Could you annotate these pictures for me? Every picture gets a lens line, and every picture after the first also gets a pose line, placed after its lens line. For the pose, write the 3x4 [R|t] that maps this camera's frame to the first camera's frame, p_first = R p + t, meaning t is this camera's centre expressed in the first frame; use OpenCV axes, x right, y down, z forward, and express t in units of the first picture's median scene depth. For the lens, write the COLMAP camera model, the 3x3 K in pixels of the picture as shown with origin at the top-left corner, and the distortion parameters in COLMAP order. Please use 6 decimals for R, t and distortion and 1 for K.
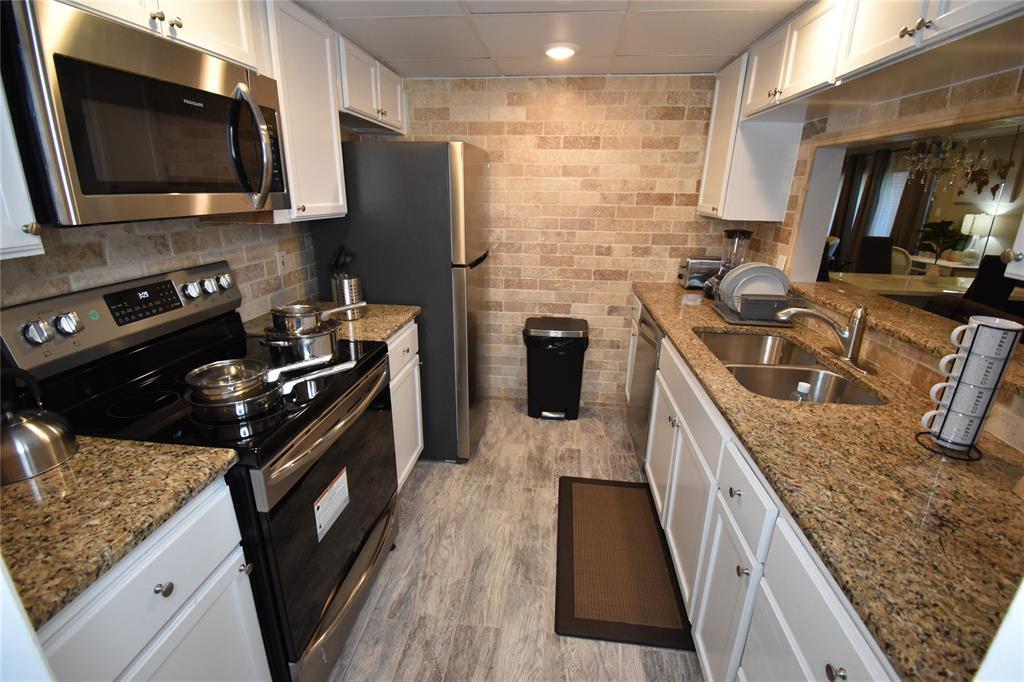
lens RADIAL K [[448.7, 0, 513.2], [0, 448.7, 339.5], [0, 0, 1]] dist [0.023634, -0.029342]
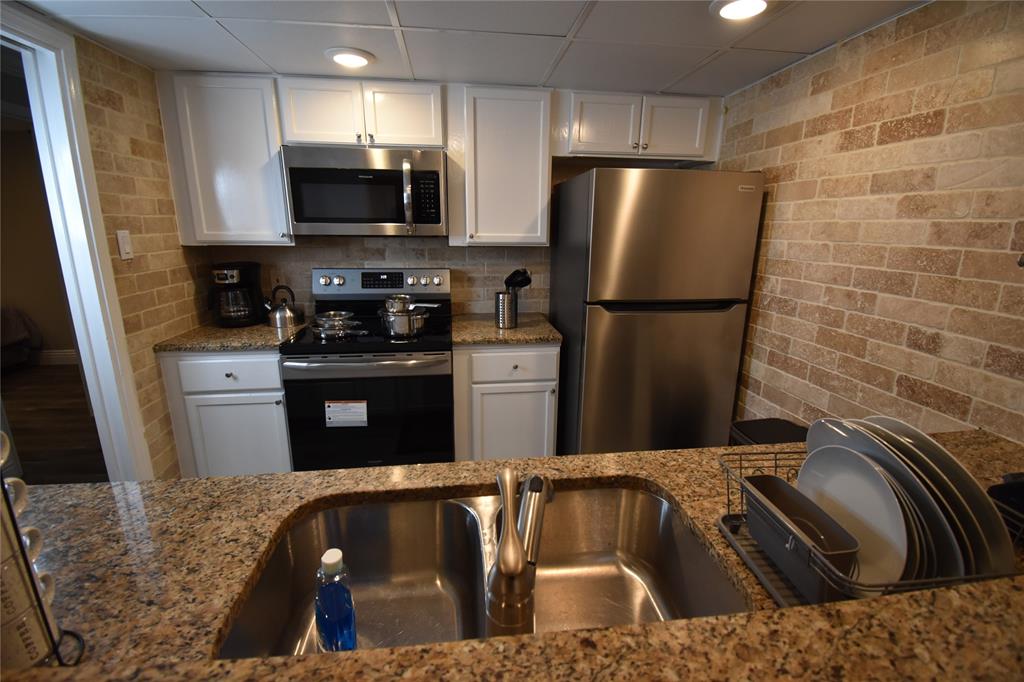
lens RADIAL K [[448.7, 0, 513.2], [0, 448.7, 339.5], [0, 0, 1]] dist [0.023634, -0.029342]
pose [[0.240789, 0.221882, -0.944875, 0.566616], [-0.308338, 0.940574, 0.142296, -0.139176], [0.920298, 0.257077, 0.294895, 0.483863]]
